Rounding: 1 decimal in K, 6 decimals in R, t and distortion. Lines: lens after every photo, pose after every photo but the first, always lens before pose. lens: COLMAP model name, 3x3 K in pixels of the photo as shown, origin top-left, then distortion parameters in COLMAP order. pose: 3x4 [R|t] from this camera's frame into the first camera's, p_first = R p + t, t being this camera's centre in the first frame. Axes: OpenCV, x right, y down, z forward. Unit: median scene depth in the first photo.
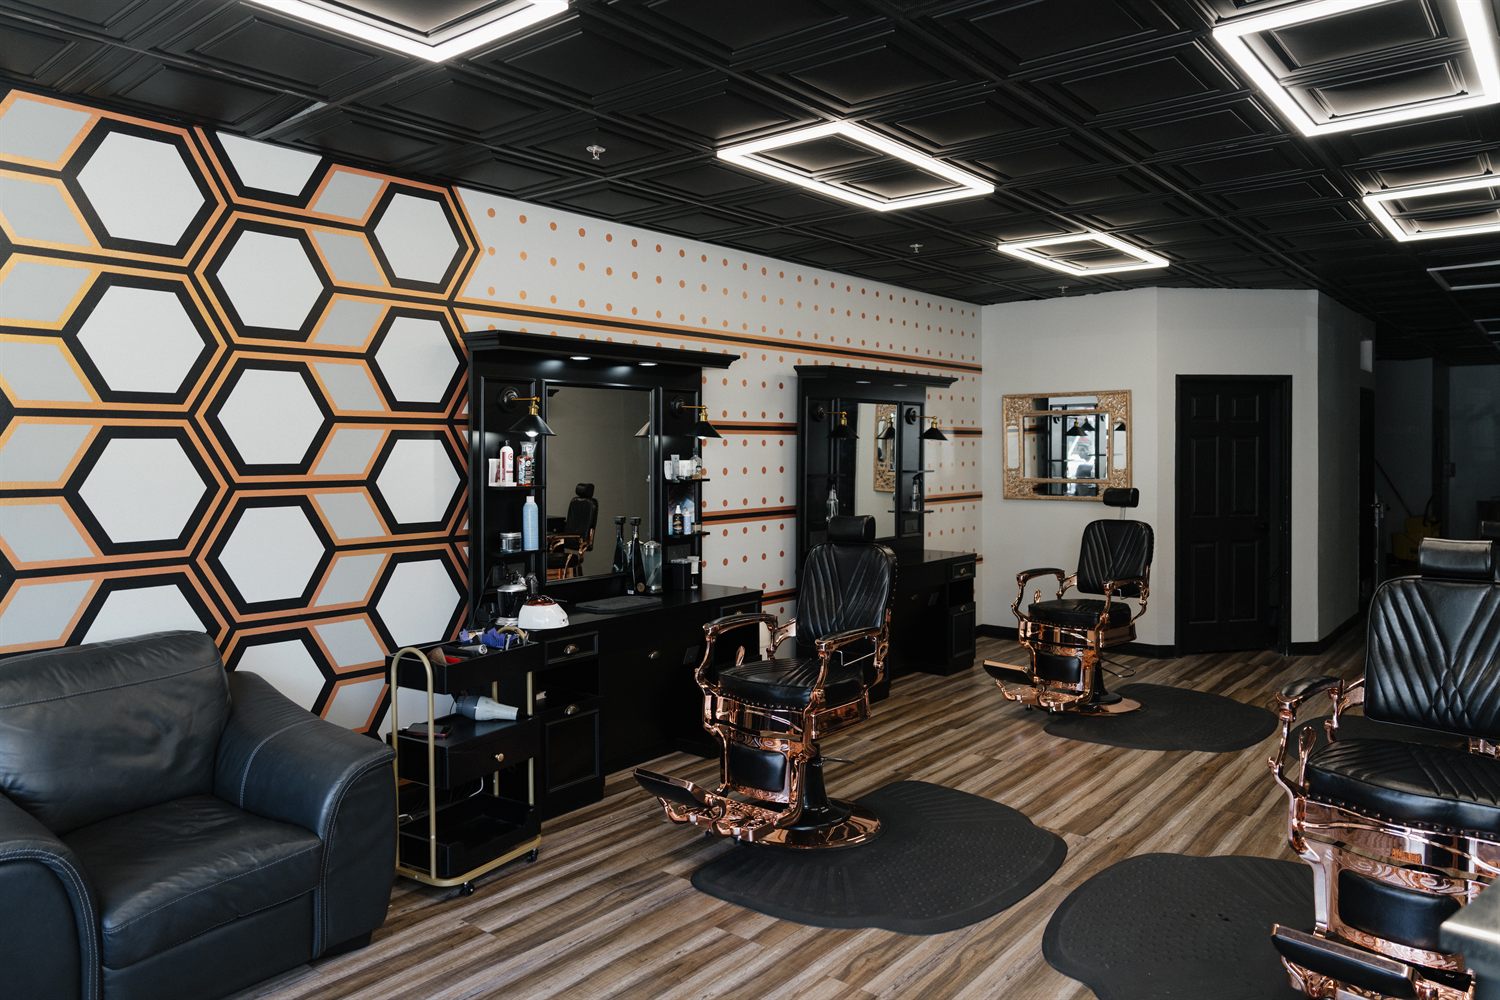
lens RADIAL K [[1030.7, 0, 750.5], [0, 1030.7, 450.9], [0, 0, 1]] dist [-0.025259, 0.002911]
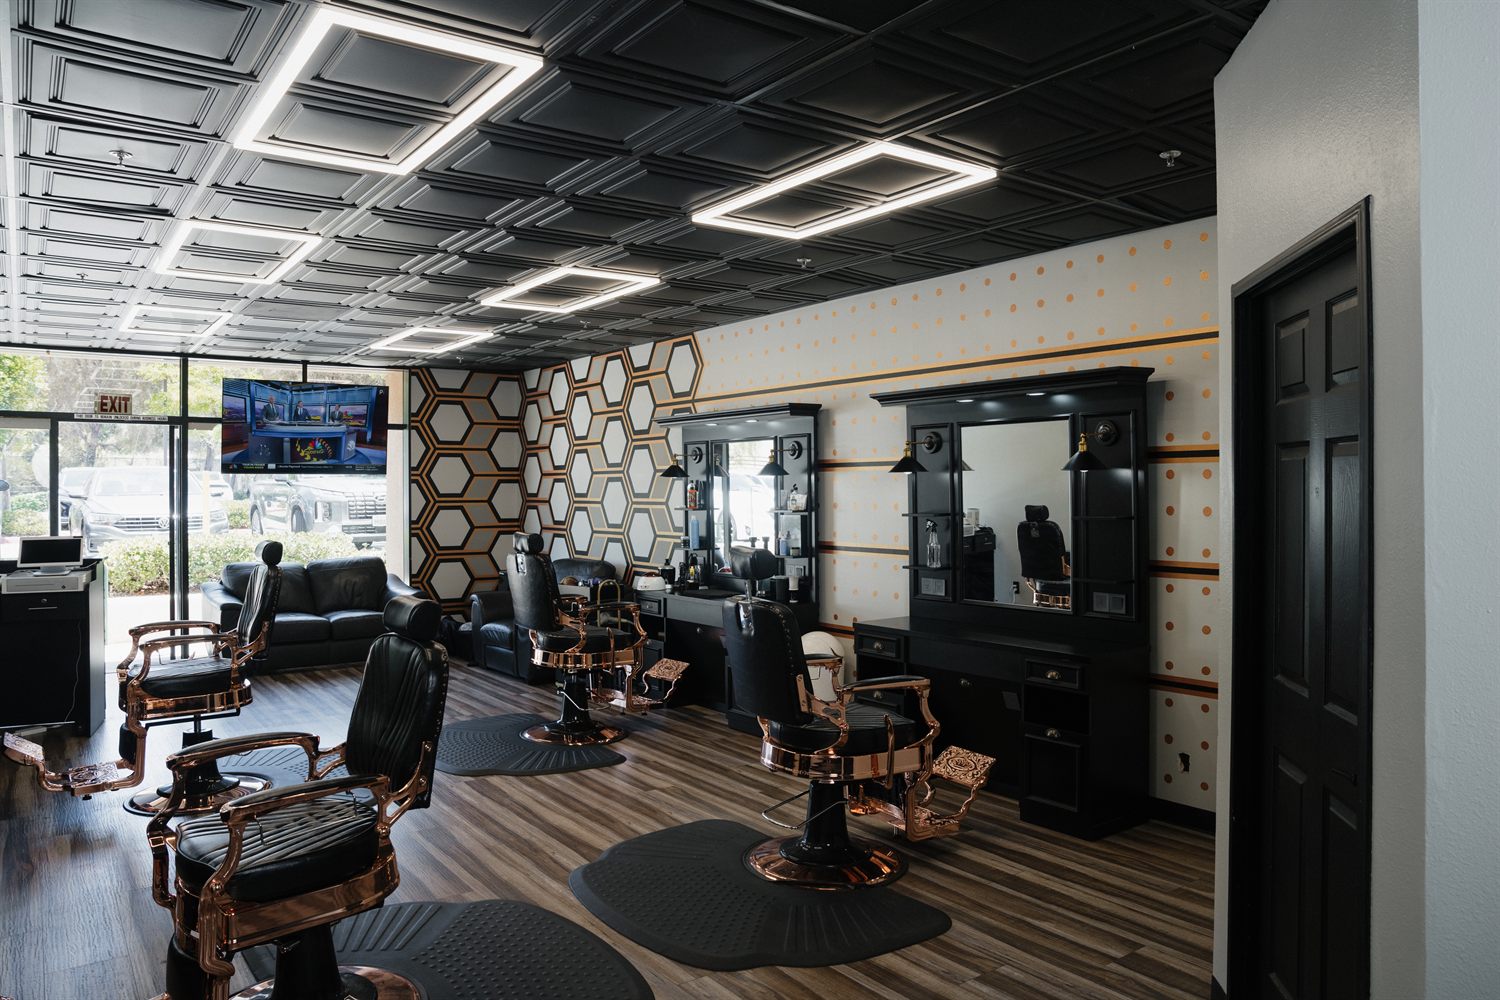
lens RADIAL K [[1098.2, 0, 762.4], [0, 1098.2, 485.5], [0, 0, 1]] dist [-0.070638, 0.017320]
pose [[-0.278507, -0.001758, -0.960433, 1.530235], [0.000875, 0.999997, -0.002084, 0.001521], [0.960434, -0.001421, -0.278505, 1.727541]]
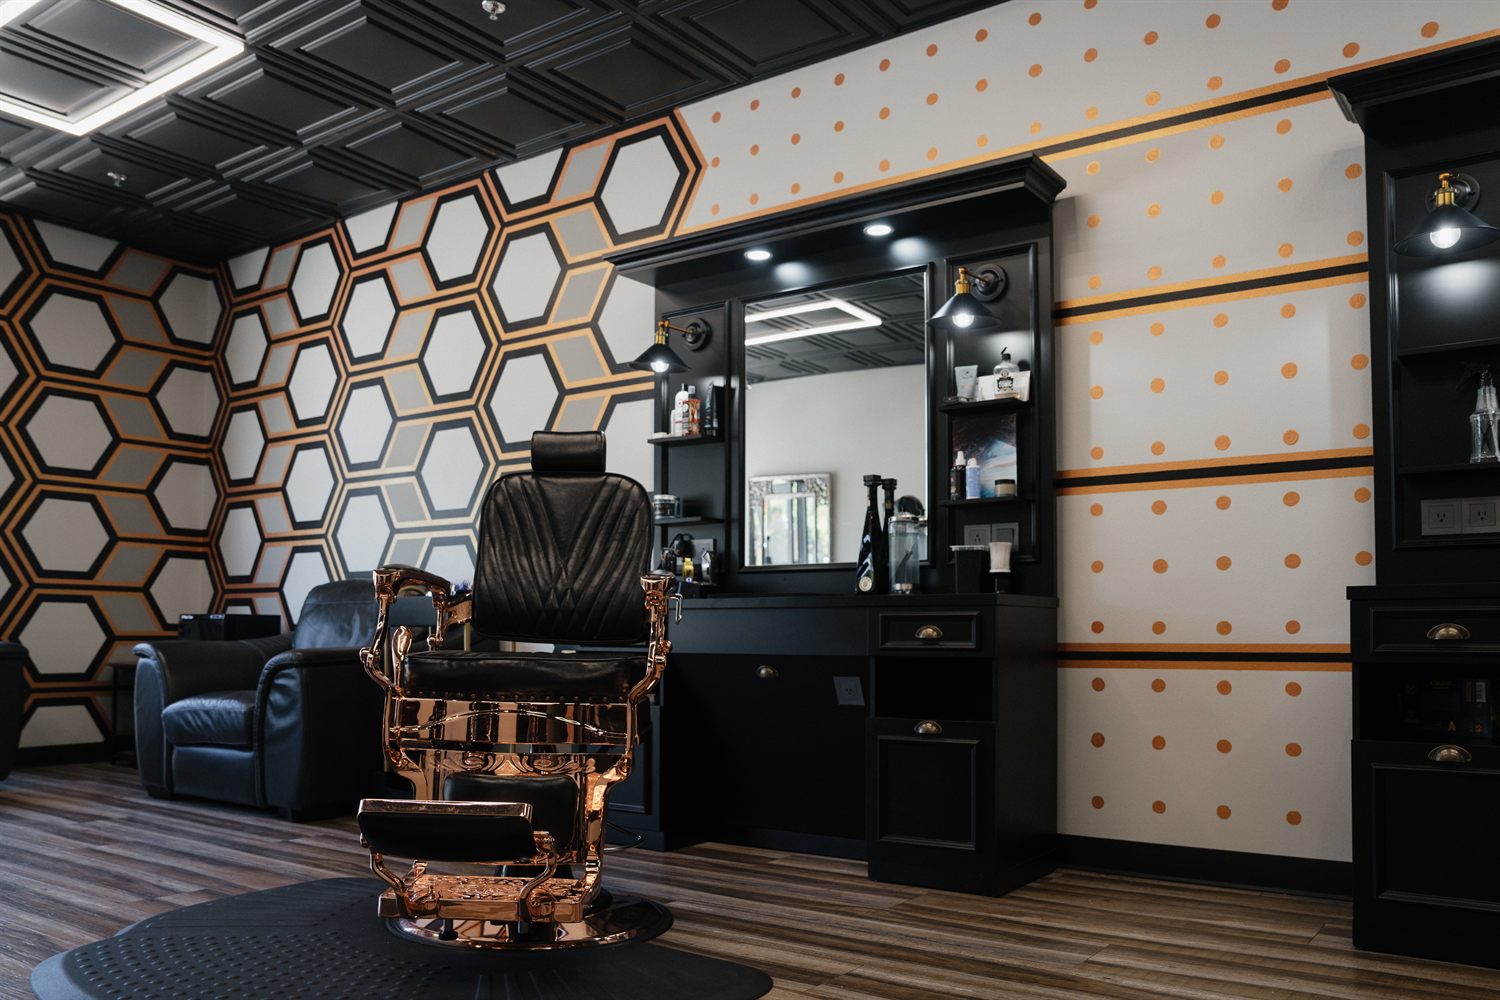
lens RADIAL K [[1179.1, 0, 804.0], [0, 1179.1, 589.4], [0, 0, 1]] dist [-0.060912, 0.056150]
pose [[0.066905, -0.037041, -0.997072, 0.744622], [-0.008890, 0.999249, -0.037719, 0.200523], [0.997720, 0.011387, 0.066525, 1.119001]]
